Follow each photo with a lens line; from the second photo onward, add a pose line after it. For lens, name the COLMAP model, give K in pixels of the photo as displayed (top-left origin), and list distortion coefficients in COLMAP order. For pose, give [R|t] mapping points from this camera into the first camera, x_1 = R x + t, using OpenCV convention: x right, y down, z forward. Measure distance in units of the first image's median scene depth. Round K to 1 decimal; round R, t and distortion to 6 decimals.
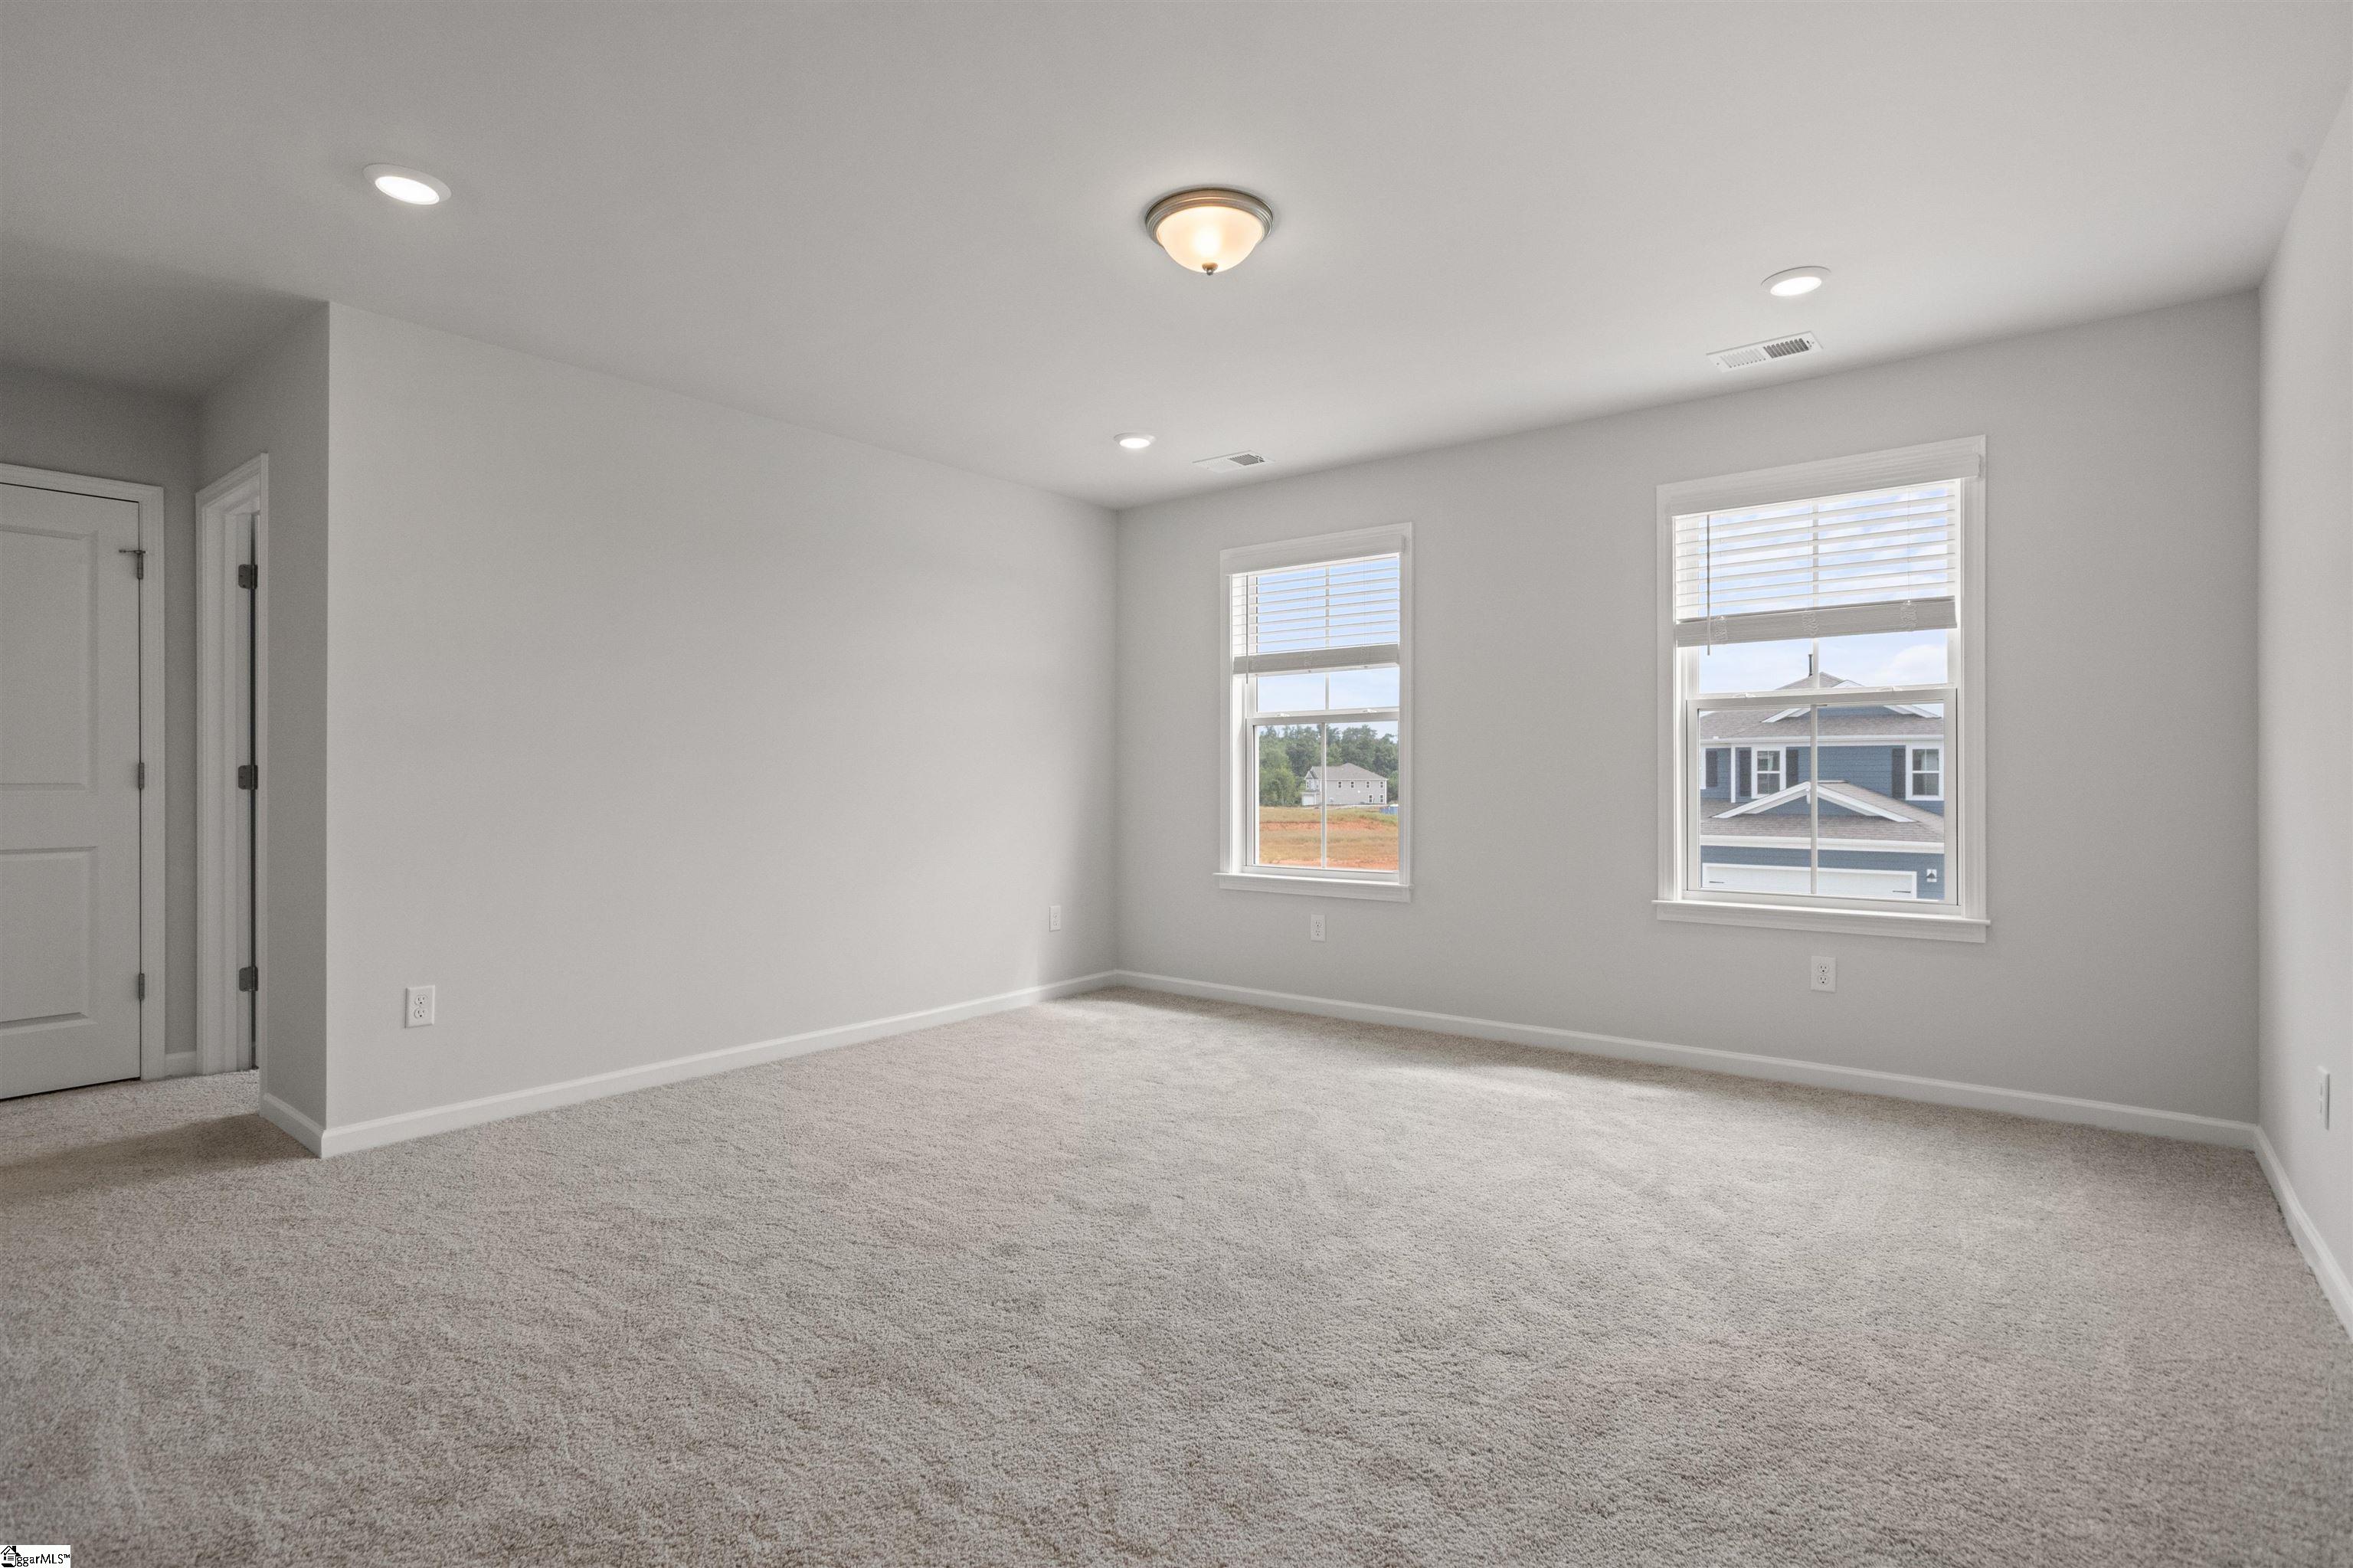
lens RADIAL K [[1130.8, 0, 1156.8], [0, 1130.8, 776.0], [0, 0, 1]] dist [-0.002549, 0.000444]
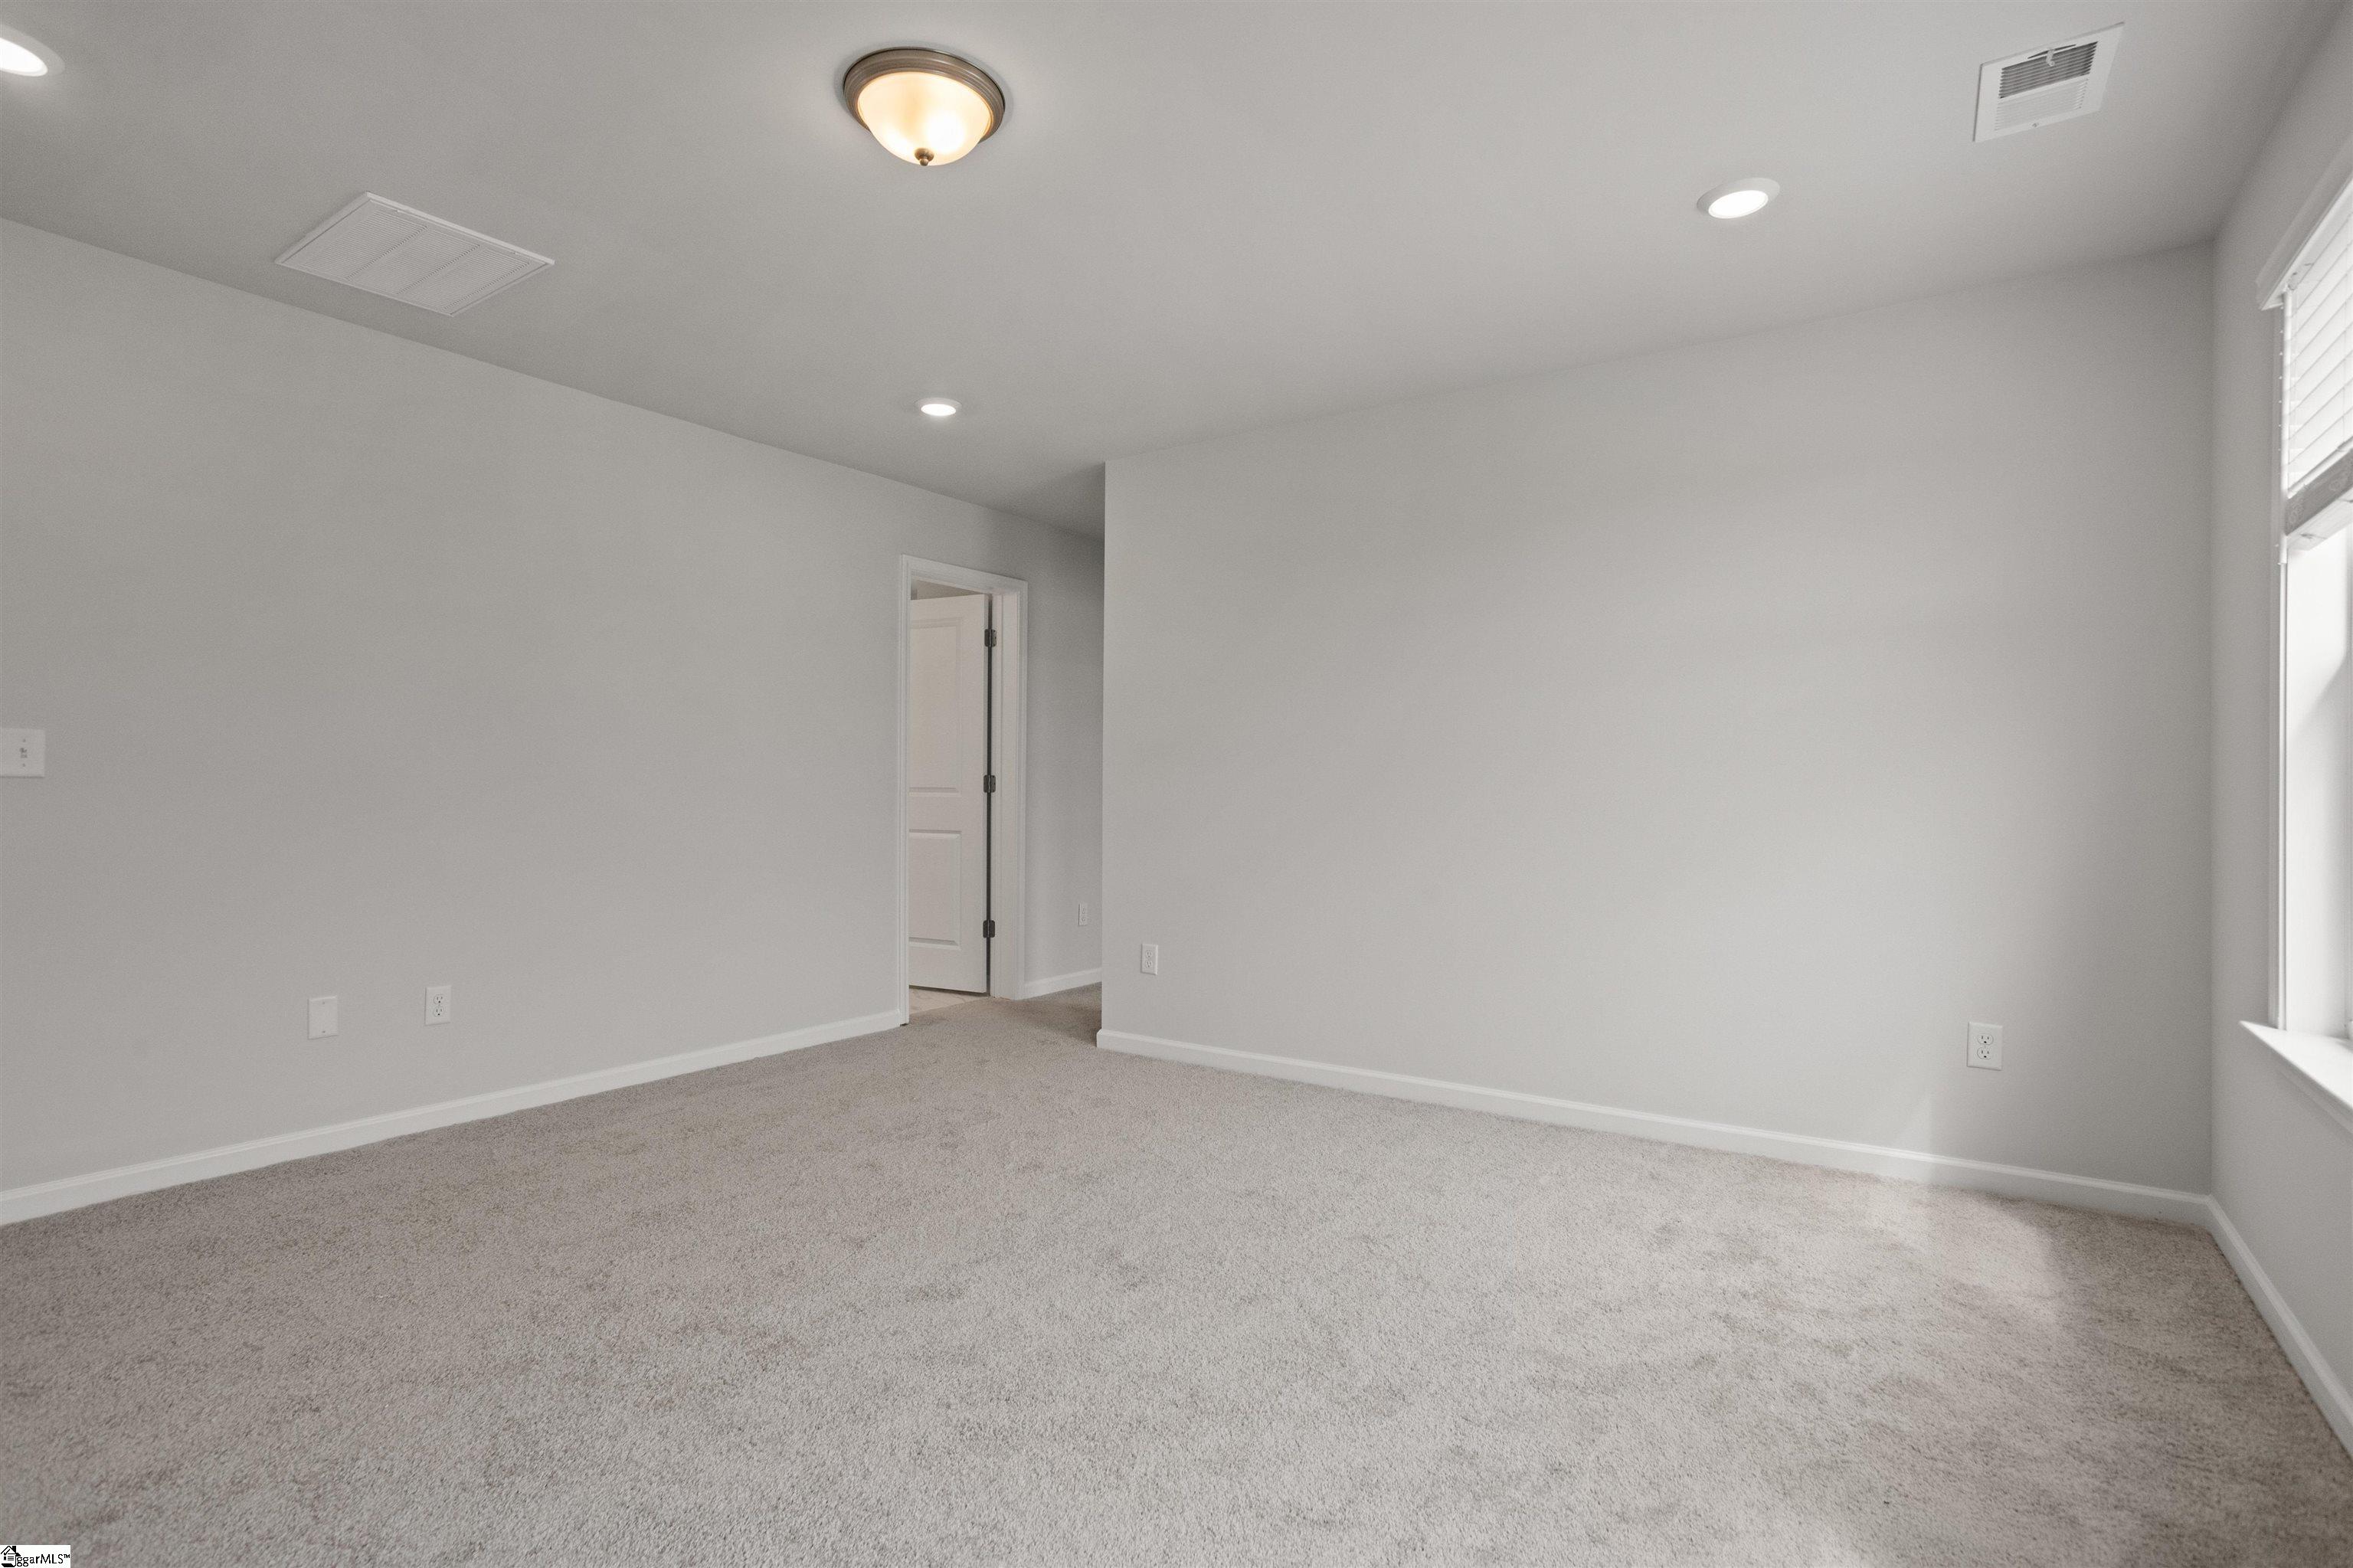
lens RADIAL K [[1130.8, 0, 1167.5], [0, 1130.8, 787.4], [0, 0, 1]] dist [-0.002549, 0.000444]
pose [[0.096970, -0.002817, -0.995283, 0.167598], [-0.003866, 0.999987, -0.003207, 0.000736], [0.995280, 0.004159, 0.096958, 0.214539]]
